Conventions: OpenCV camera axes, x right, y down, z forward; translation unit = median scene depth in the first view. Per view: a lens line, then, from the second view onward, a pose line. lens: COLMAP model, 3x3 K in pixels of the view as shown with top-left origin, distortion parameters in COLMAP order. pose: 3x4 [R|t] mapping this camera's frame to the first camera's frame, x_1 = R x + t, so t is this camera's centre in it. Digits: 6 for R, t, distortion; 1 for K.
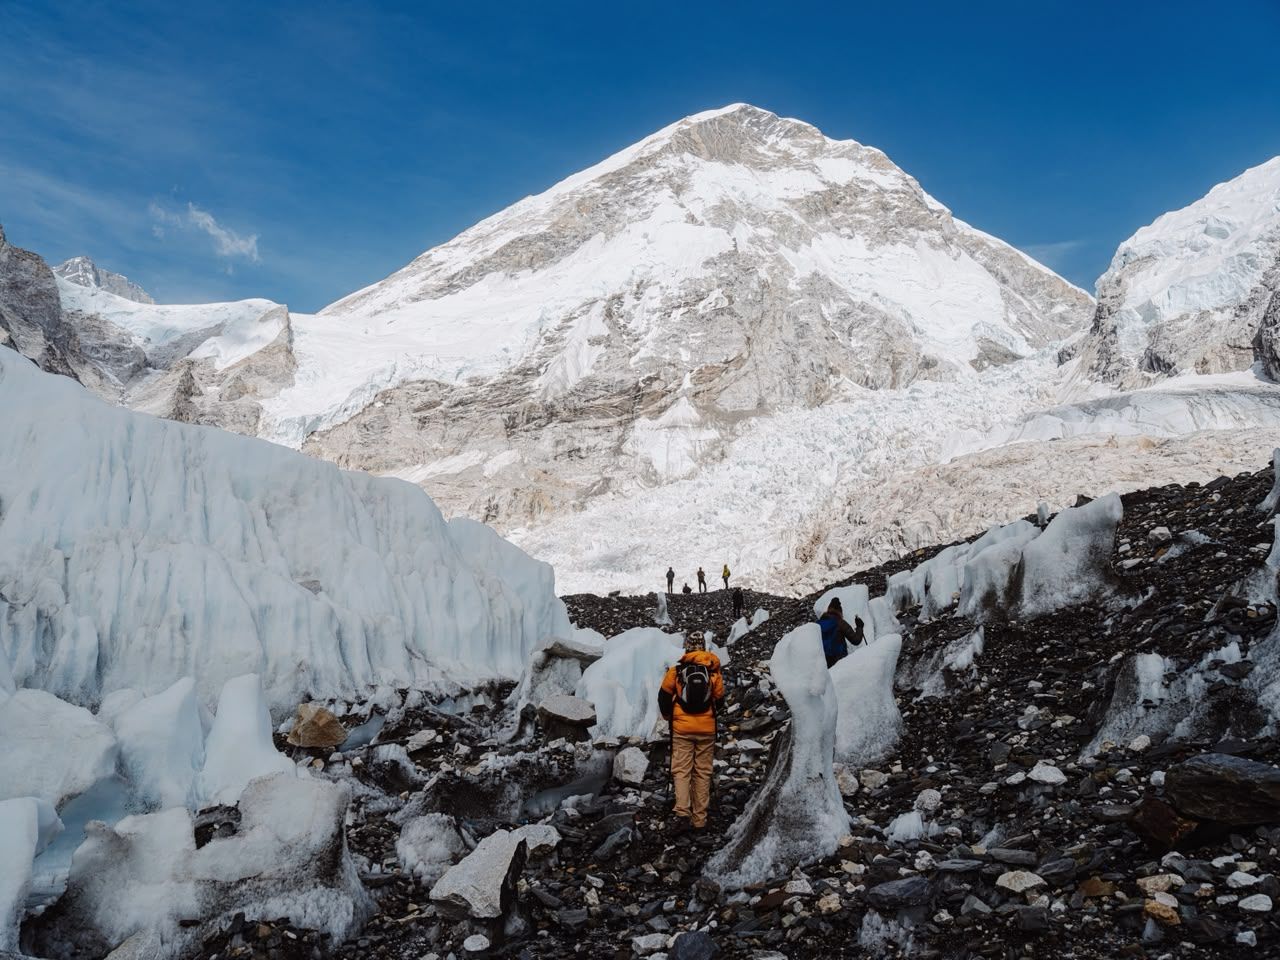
lens RADIAL K [[1018.6, 0, 651.6], [0, 1018.6, 479.4], [0, 0, 1]] dist [0.008838, -0.006457]
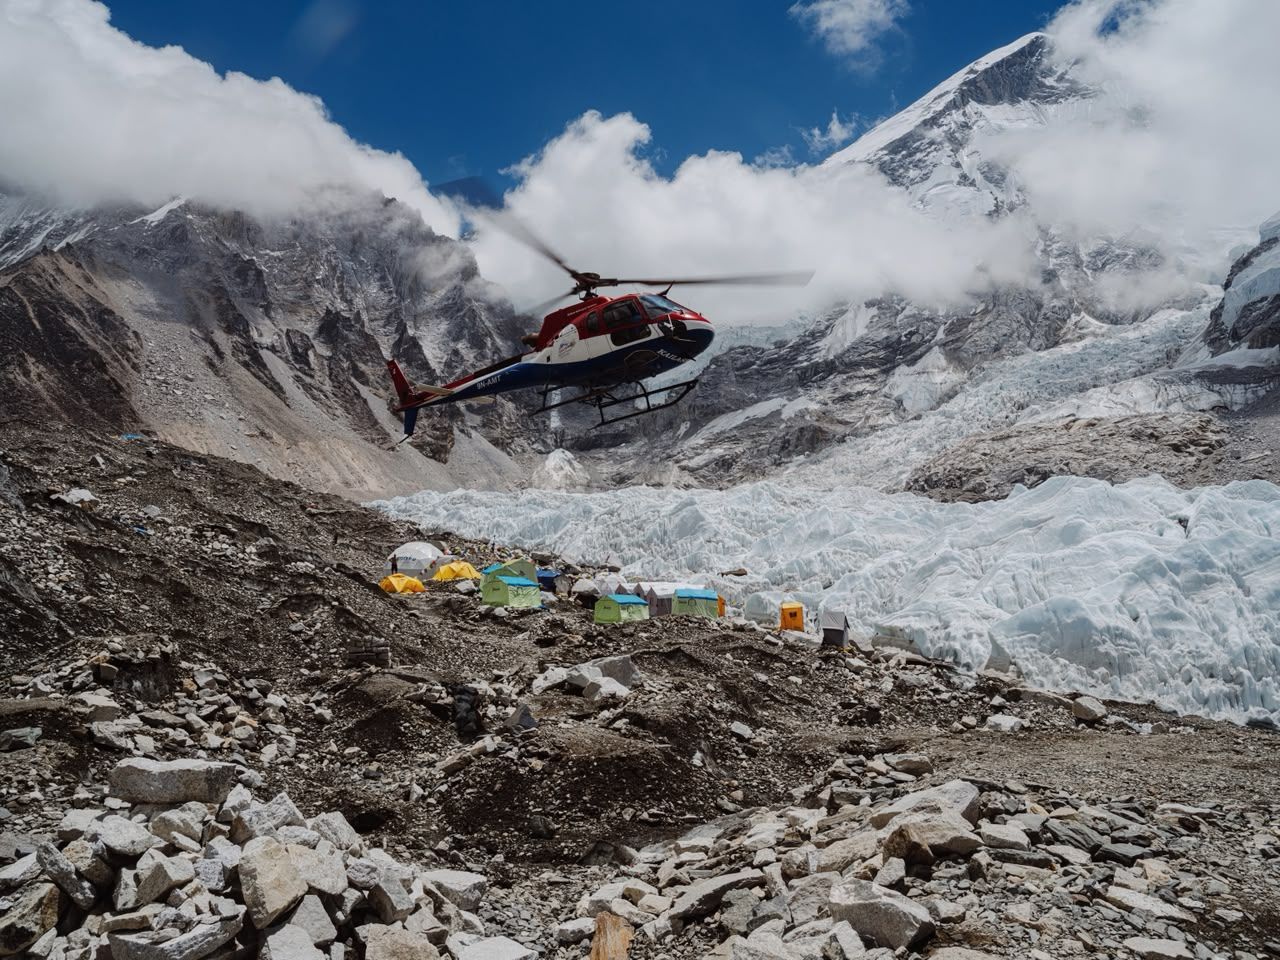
lens RADIAL K [[958.0, 0, 641.3], [0, 958.0, 482.2], [0, 0, 1]] dist [0.001801, -0.000735]
pose [[0.939108, -0.011725, -0.343422, 0.082437], [0.047972, 0.994104, 0.097243, -0.038235], [0.340257, -0.107797, 0.934133, -0.261144]]
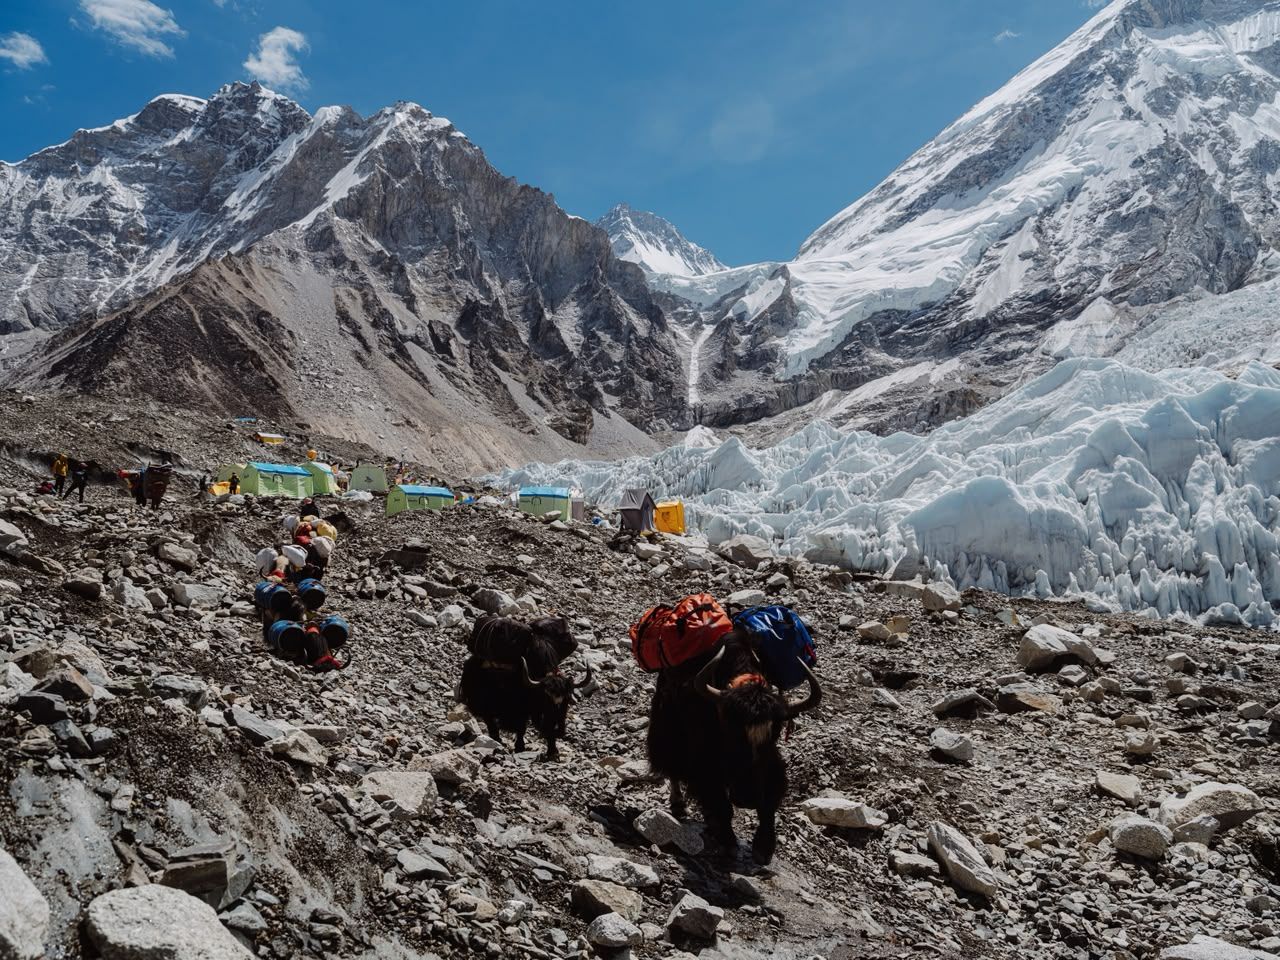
lens RADIAL K [[967.1, 0, 640.0], [0, 967.1, 480.0], [0, 0, 1]] dist [-0.001078, 0.001456]
pose [[0.873616, -0.037561, -0.485164, 0.087917], [0.100911, 0.989327, 0.105114, -0.034831], [0.476037, -0.140788, 0.868083, -0.254542]]
